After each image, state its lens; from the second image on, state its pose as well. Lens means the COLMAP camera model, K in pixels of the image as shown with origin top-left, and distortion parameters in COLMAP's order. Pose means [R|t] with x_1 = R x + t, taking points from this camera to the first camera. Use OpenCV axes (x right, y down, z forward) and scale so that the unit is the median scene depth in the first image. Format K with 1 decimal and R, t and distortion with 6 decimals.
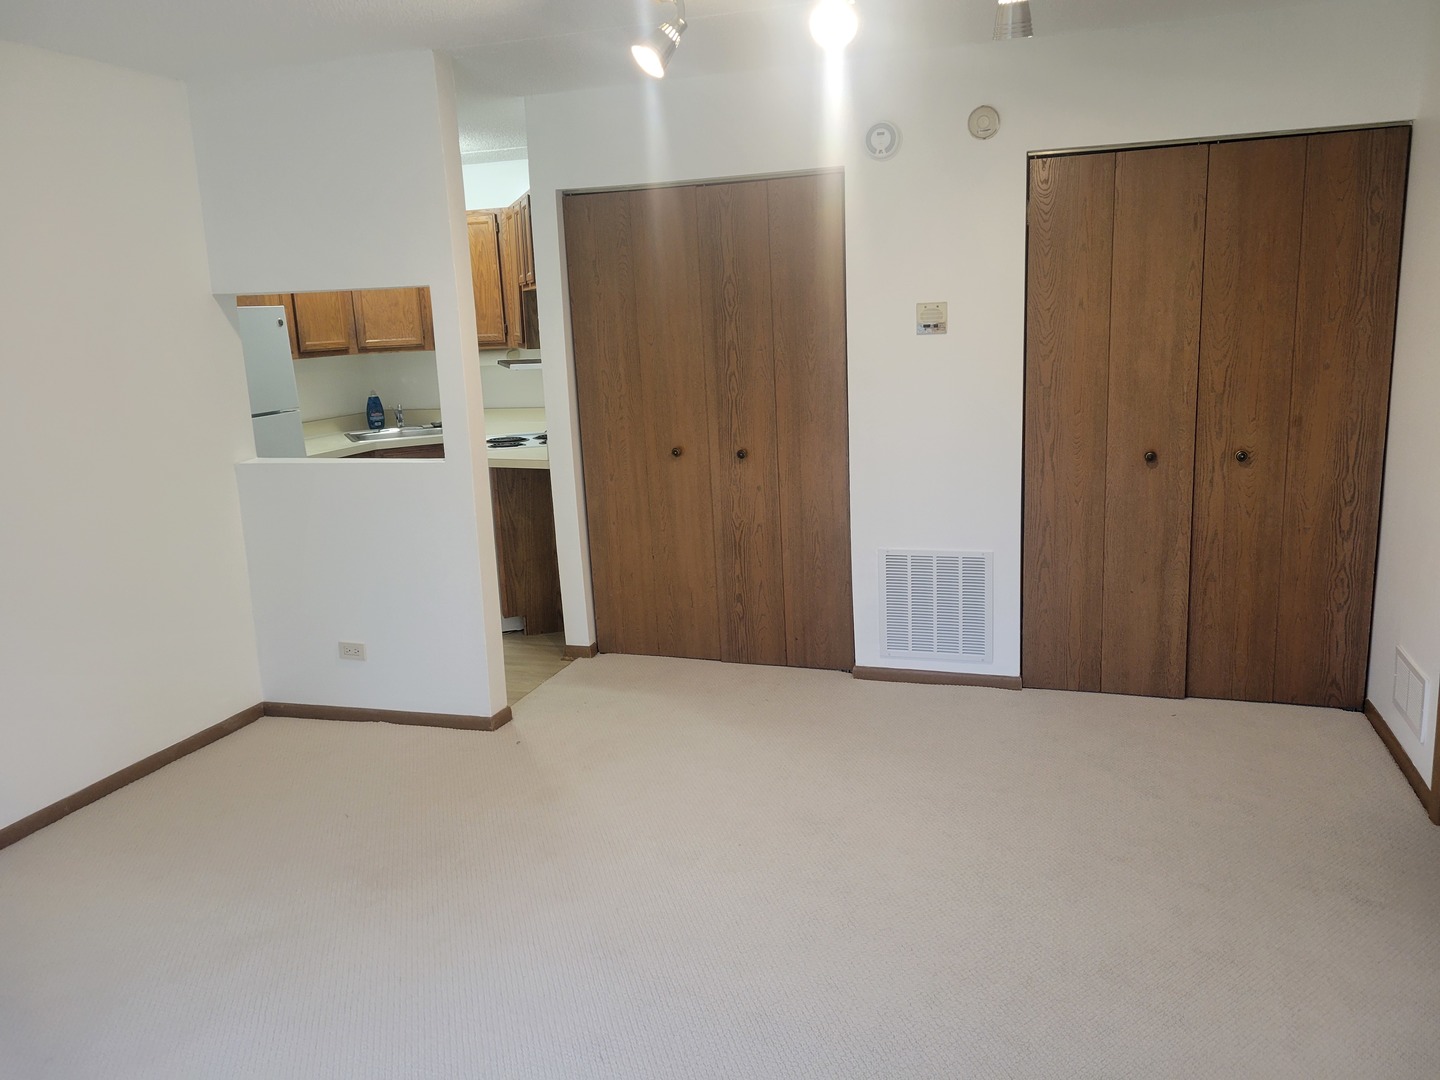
lens RADIAL K [[1151.8, 0, 727.3], [0, 1151.8, 509.3], [0, 0, 1]] dist [0.064515, -0.062342]
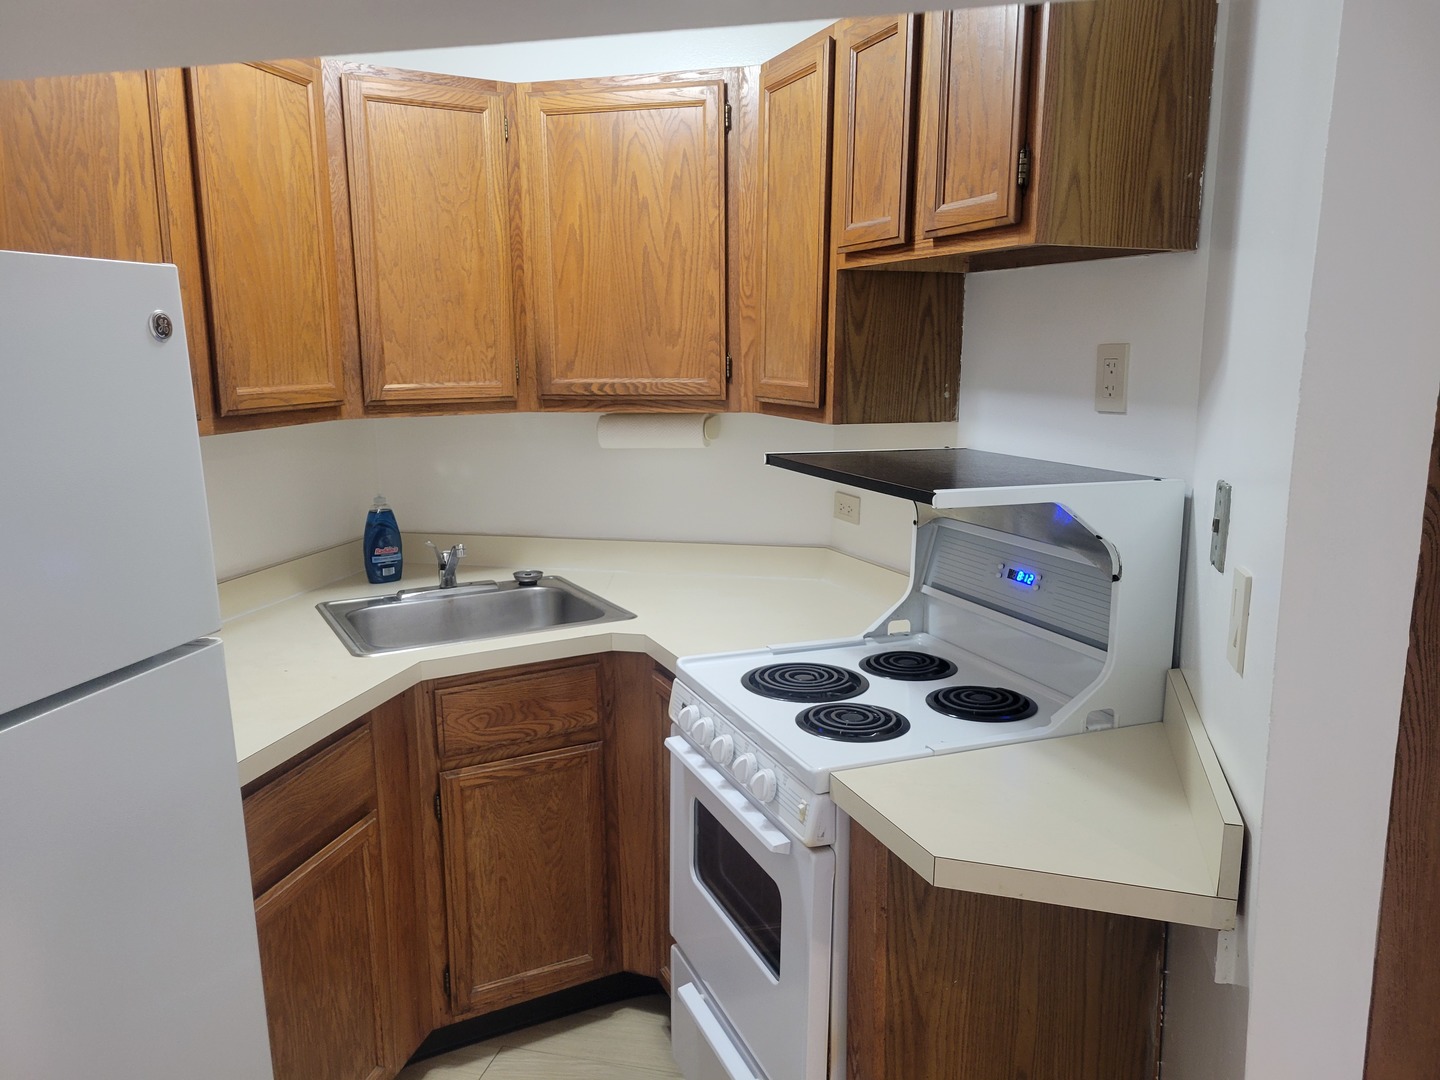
lens RADIAL K [[1147.4, 0, 713.8], [0, 1147.4, 525.5], [0, 0, 1]] dist [0.062557, -0.056901]
pose [[0.997071, 0.023204, 0.072873, -0.226488], [-0.021986, 0.999605, -0.017483, -0.092708], [-0.073250, 0.015829, 0.997188, 0.594467]]
